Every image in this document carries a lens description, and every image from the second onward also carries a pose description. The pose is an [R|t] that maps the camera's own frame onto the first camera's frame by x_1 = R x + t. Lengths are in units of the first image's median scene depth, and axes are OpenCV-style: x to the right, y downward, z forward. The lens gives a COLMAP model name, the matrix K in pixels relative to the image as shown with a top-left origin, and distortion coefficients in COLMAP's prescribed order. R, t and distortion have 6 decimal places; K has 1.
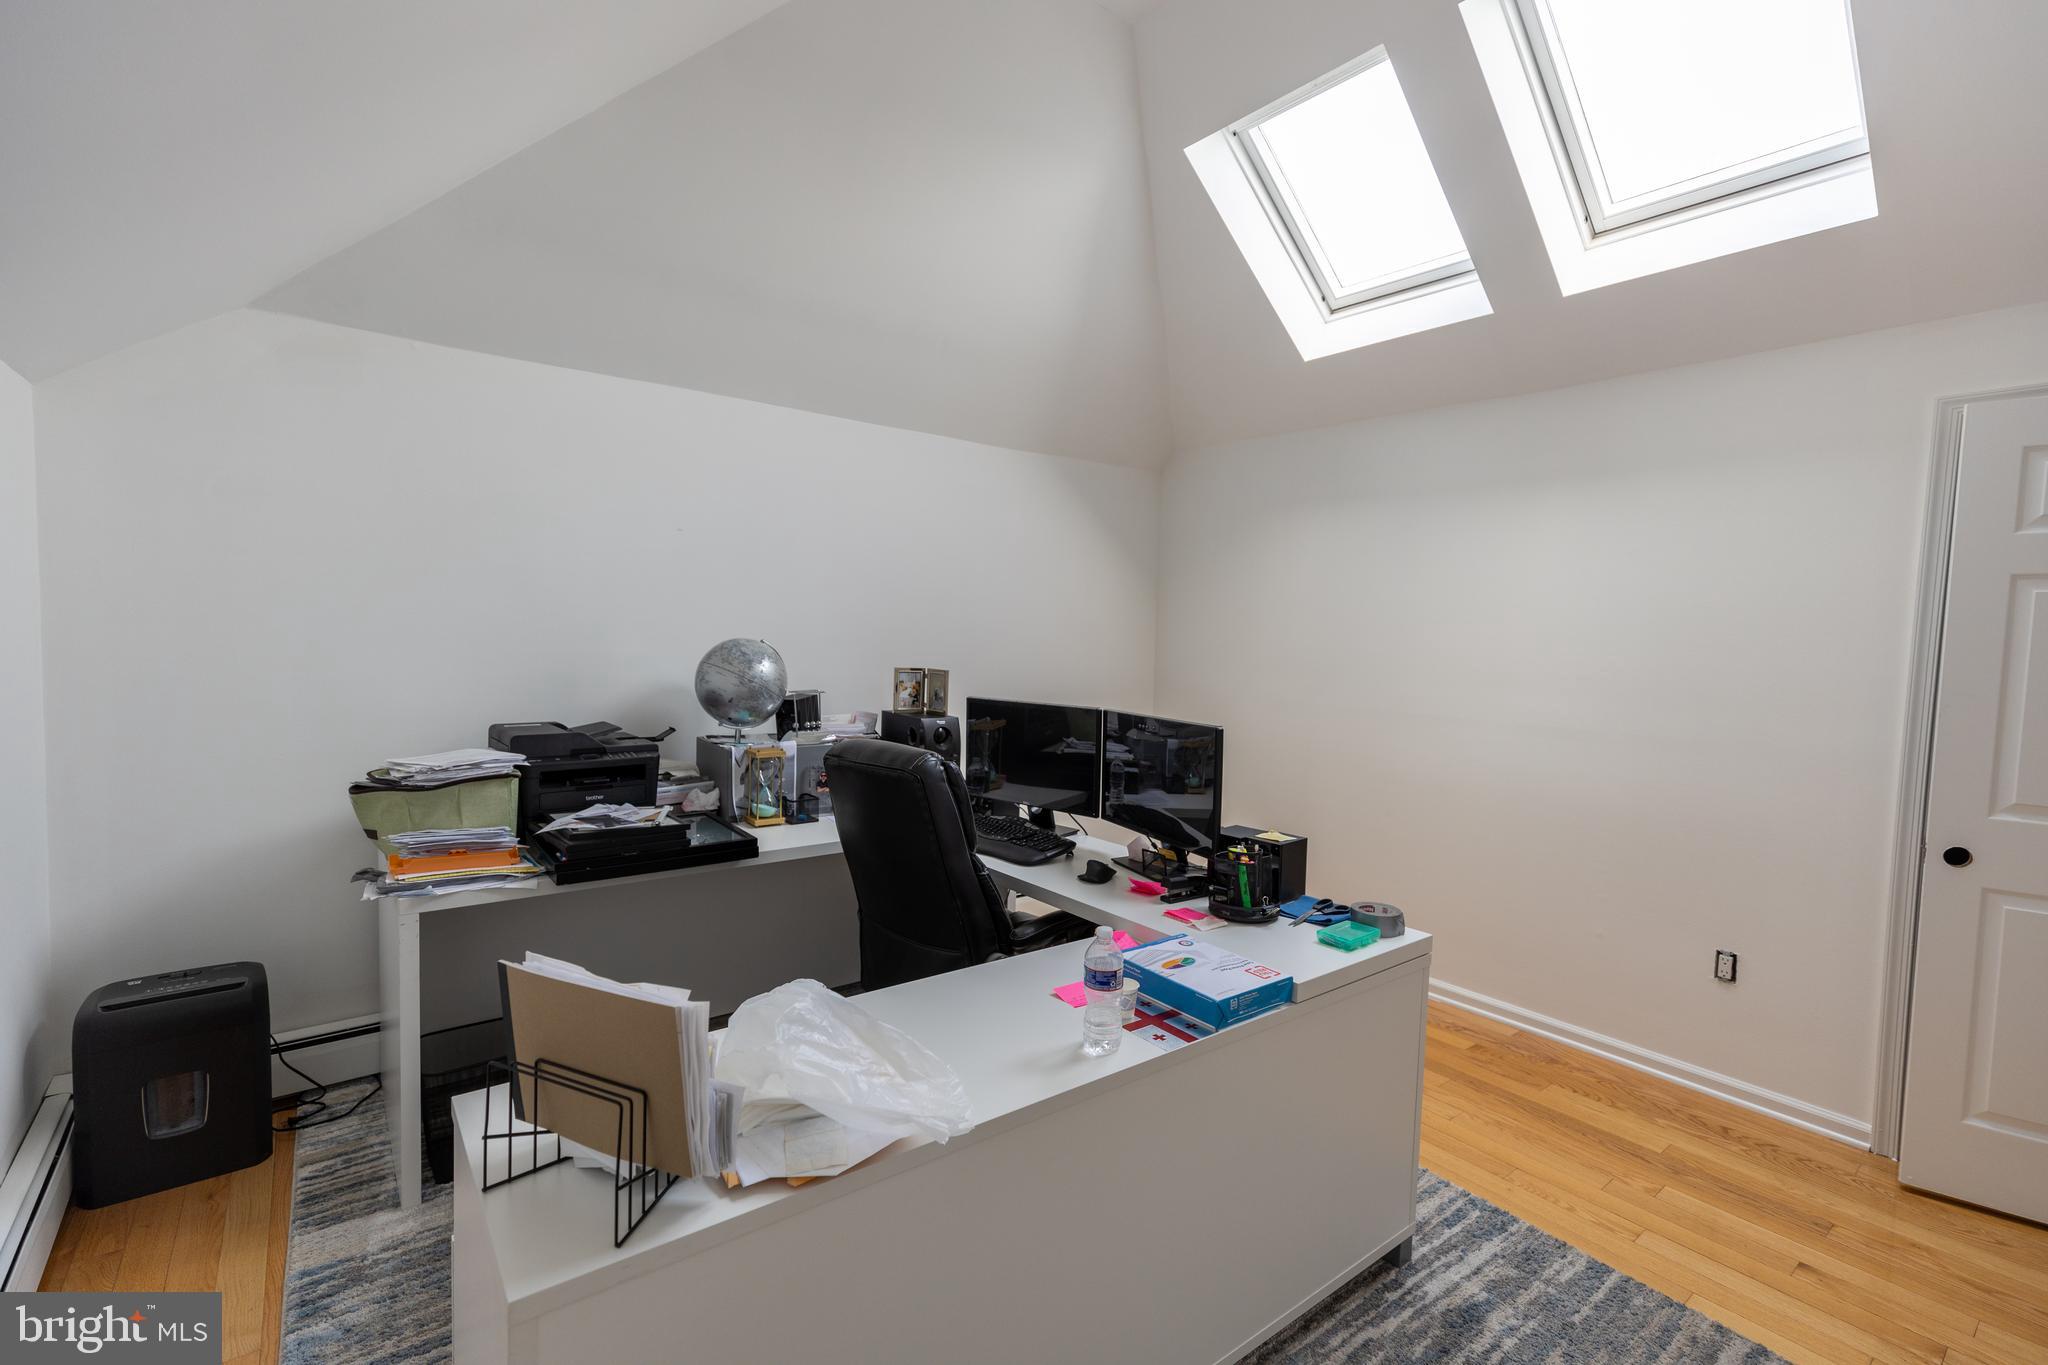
lens RADIAL K [[940.1, 0, 1025.6], [0, 940.1, 681.4], [0, 0, 1]] dist [0.005061, -0.000719]
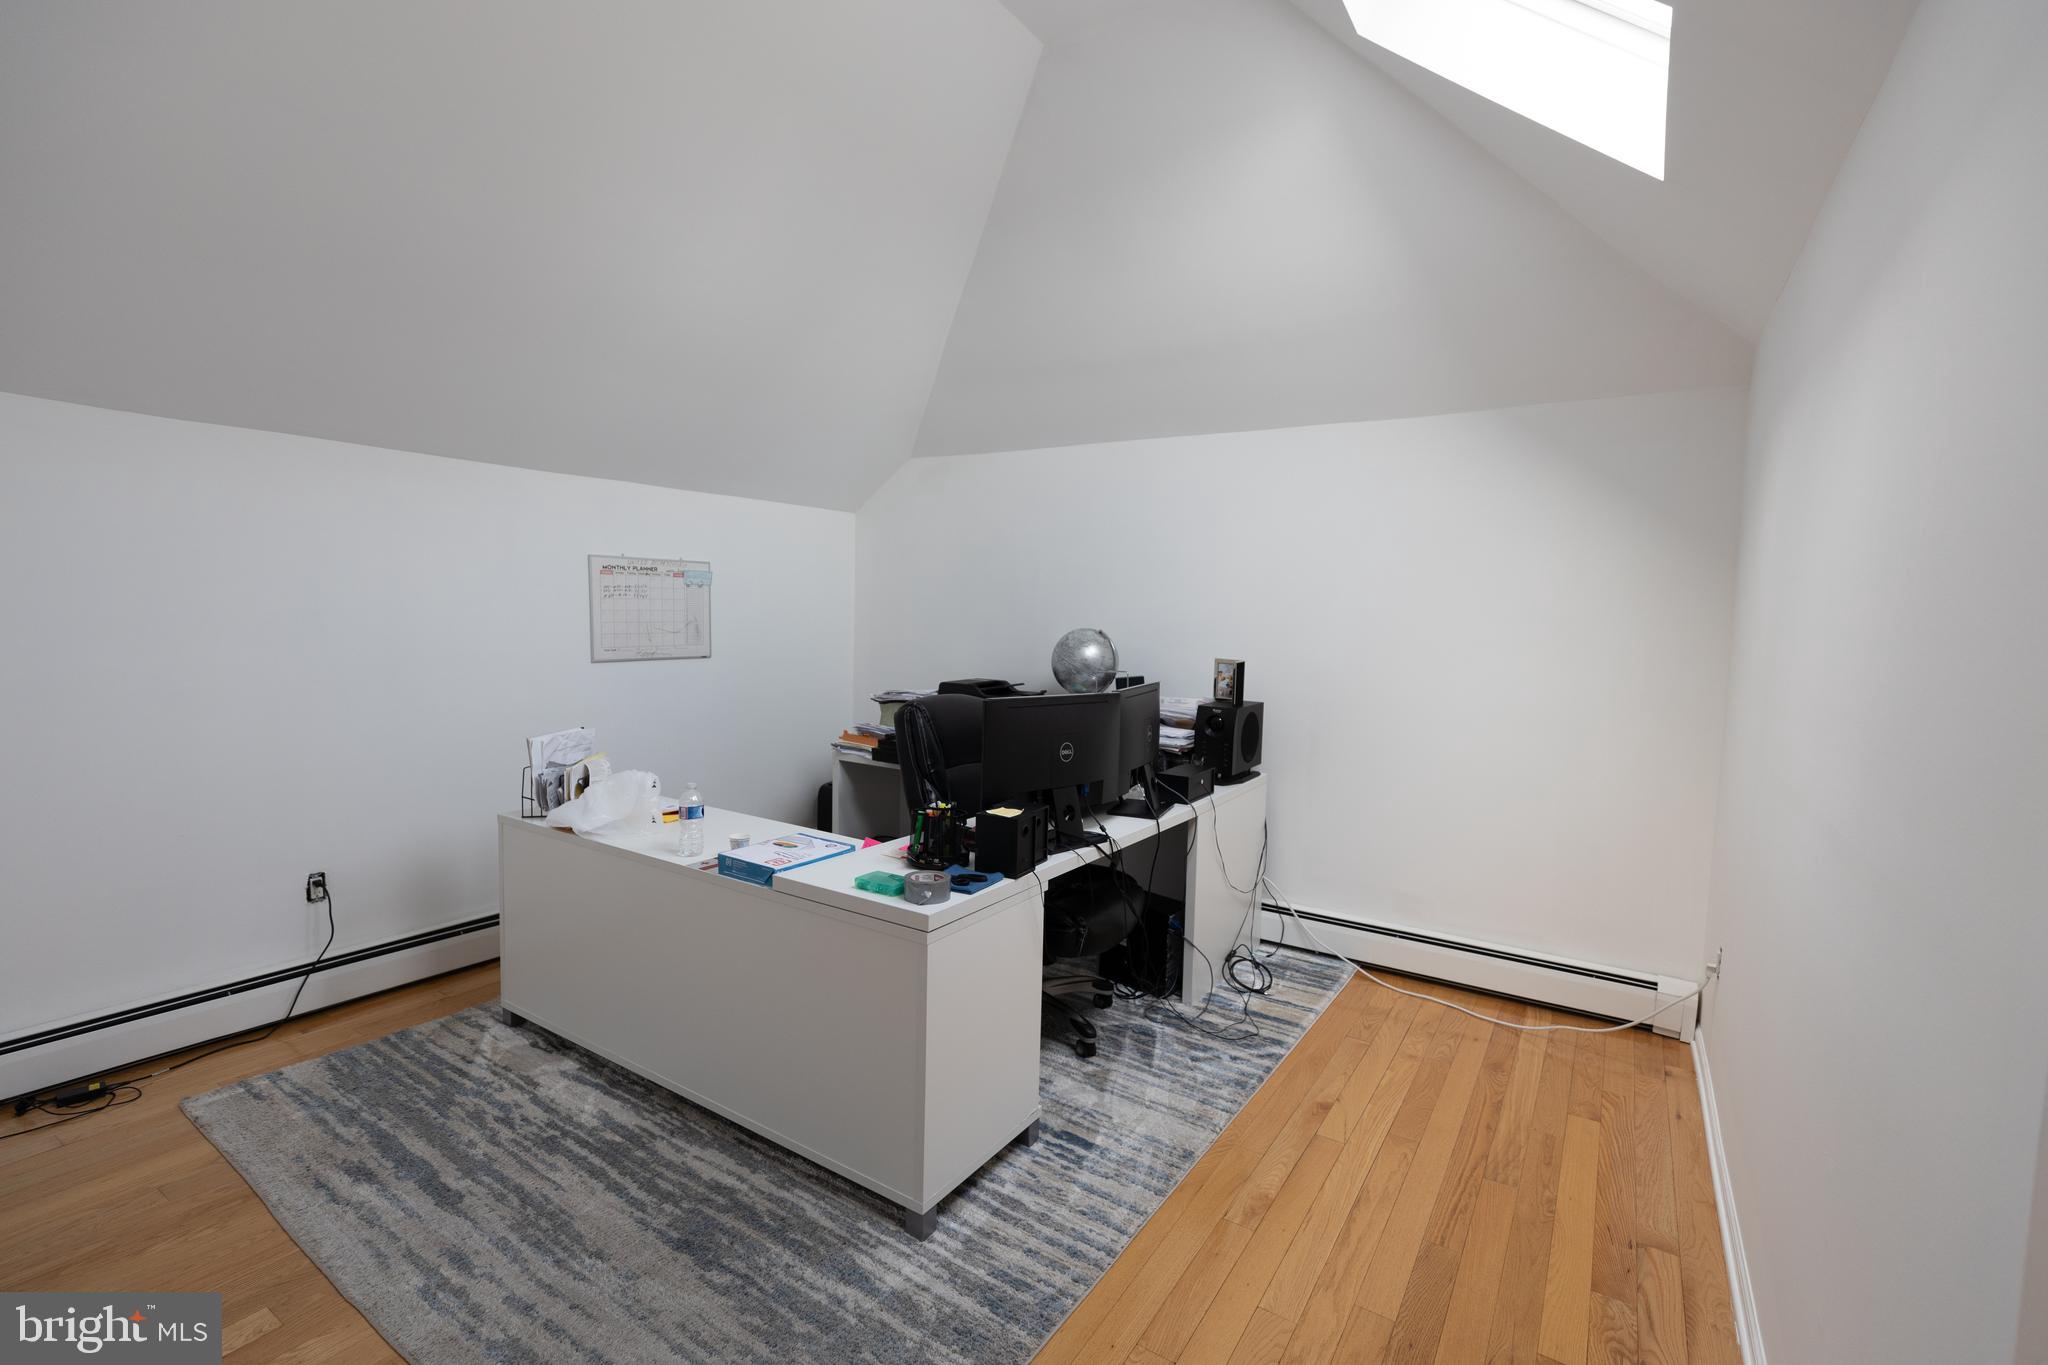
lens RADIAL K [[940.1, 0, 1019.2], [0, 940.1, 683.2], [0, 0, 1]] dist [0.005061, -0.000719]
pose [[0.300475, 0.053527, -0.952287, 1.201545], [-0.075118, 0.996651, 0.032319, -0.006108], [0.950827, 0.061822, 0.303489, 0.681108]]
